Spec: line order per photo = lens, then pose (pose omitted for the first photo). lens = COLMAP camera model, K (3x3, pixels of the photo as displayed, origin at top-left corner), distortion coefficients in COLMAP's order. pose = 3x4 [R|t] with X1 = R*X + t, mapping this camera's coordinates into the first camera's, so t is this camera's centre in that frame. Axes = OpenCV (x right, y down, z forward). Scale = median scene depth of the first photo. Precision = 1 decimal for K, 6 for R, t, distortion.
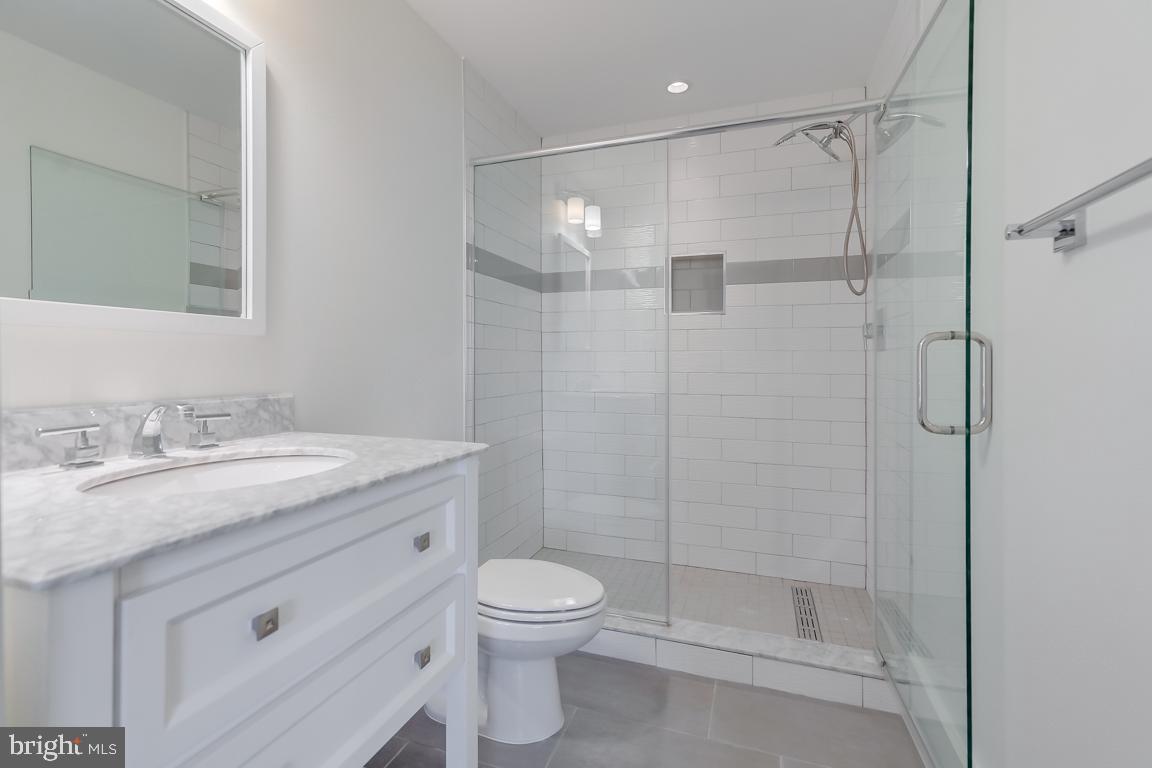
lens RADIAL K [[528.9, 0, 578.0], [0, 528.9, 360.8], [0, 0, 1]] dist [0.010520, -0.000254]
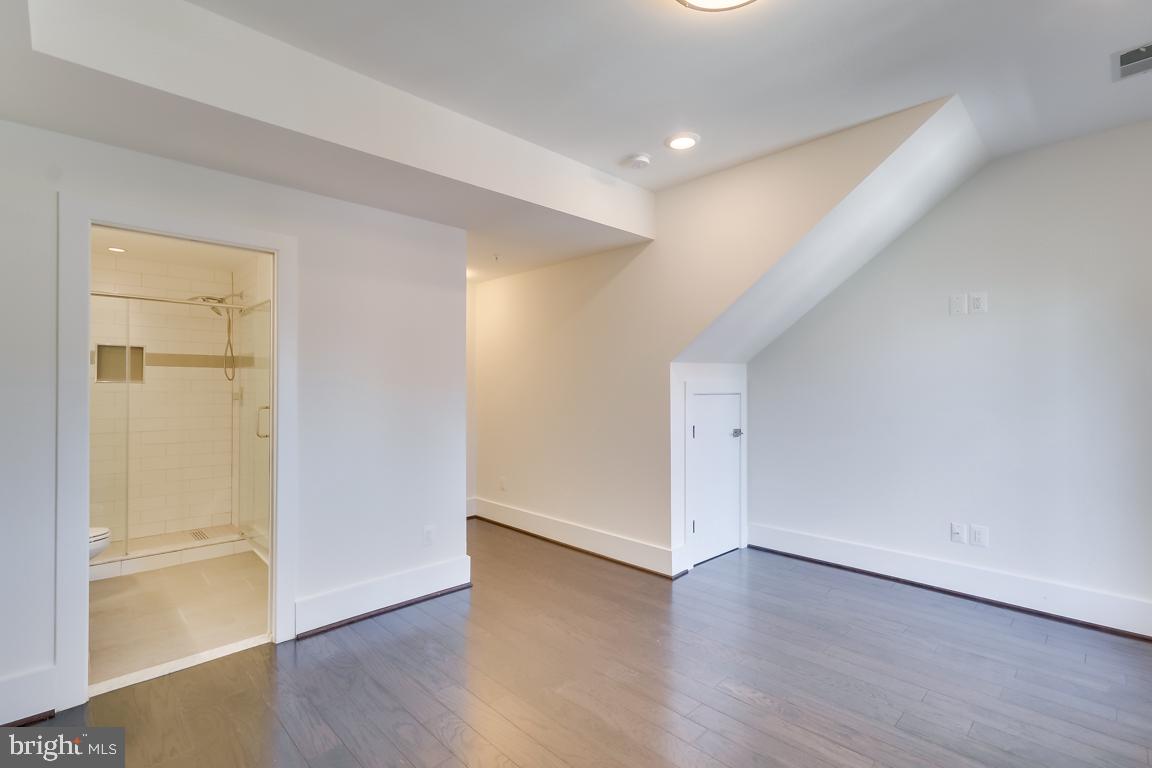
lens RADIAL K [[523.3, 0, 578.3], [0, 523.3, 388.7], [0, 0, 1]] dist [0.001929, 0.000486]
pose [[0.446249, -0.001419, 0.894908, -0.716620], [-0.001712, 0.999996, 0.002439, -0.093229], [-0.894907, -0.002620, 0.446244, -1.166258]]
